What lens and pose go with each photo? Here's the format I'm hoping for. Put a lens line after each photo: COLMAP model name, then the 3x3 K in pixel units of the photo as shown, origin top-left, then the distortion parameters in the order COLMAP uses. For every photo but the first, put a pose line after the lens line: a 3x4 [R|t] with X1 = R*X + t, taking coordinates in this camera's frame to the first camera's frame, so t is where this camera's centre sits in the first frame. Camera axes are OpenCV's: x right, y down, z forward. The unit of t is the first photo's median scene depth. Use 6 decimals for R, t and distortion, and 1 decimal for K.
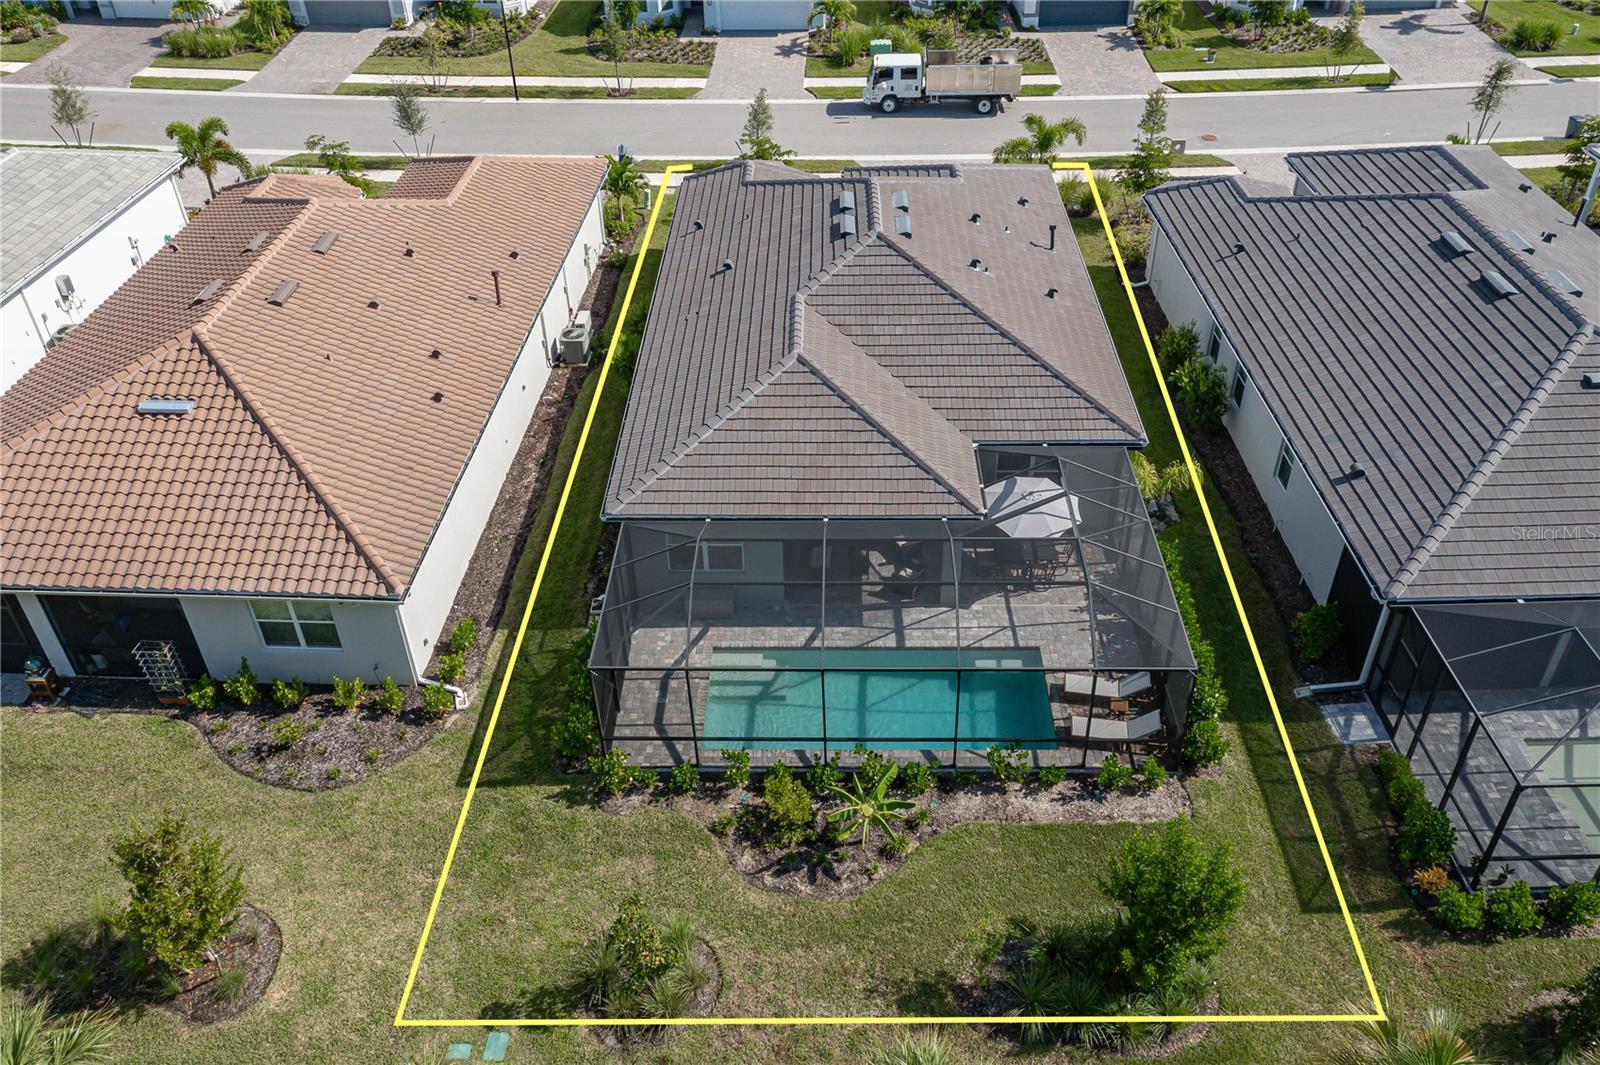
lens RADIAL K [[1282.7, 0, 793.3], [0, 1282.7, 524.0], [0, 0, 1]] dist [-0.005762, 0.061439]
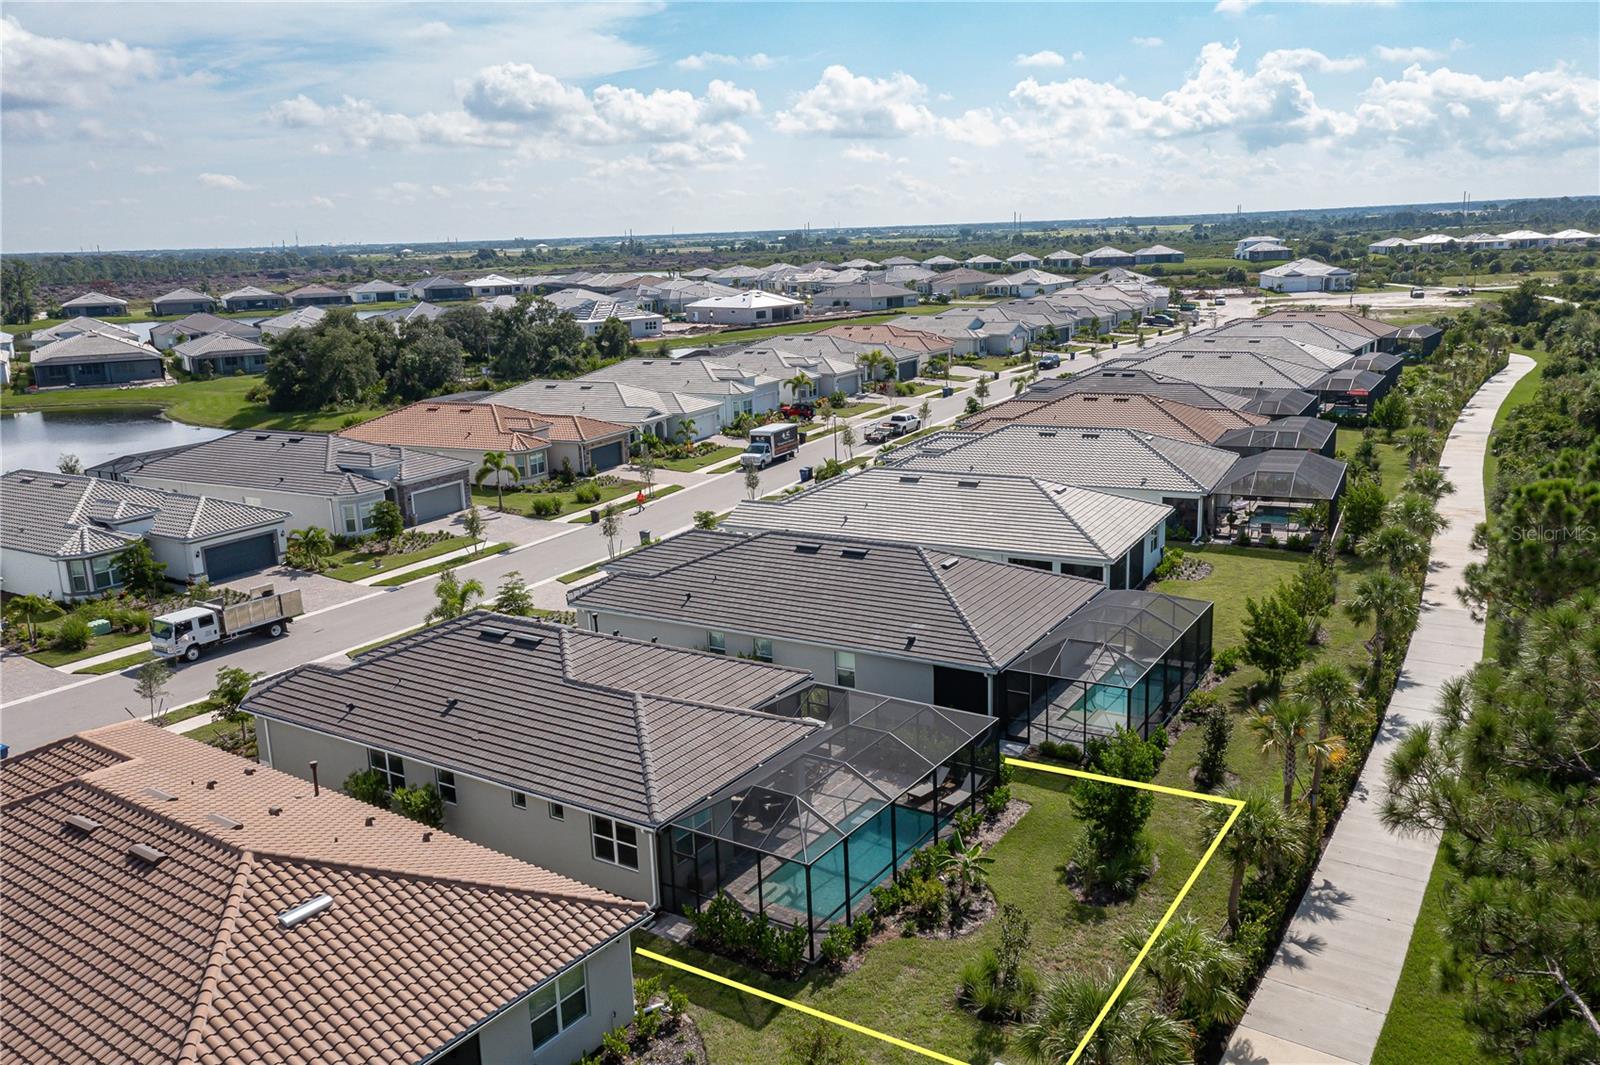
lens RADIAL K [[1282.7, 0, 793.3], [0, 1282.7, 524.0], [0, 0, 1]] dist [-0.005762, 0.061439]
pose [[0.527886, -0.184167, 0.829107, -1.017179], [0.524851, 0.838233, -0.147975, 0.001728], [-0.667733, 0.513272, 0.539152, 0.080249]]
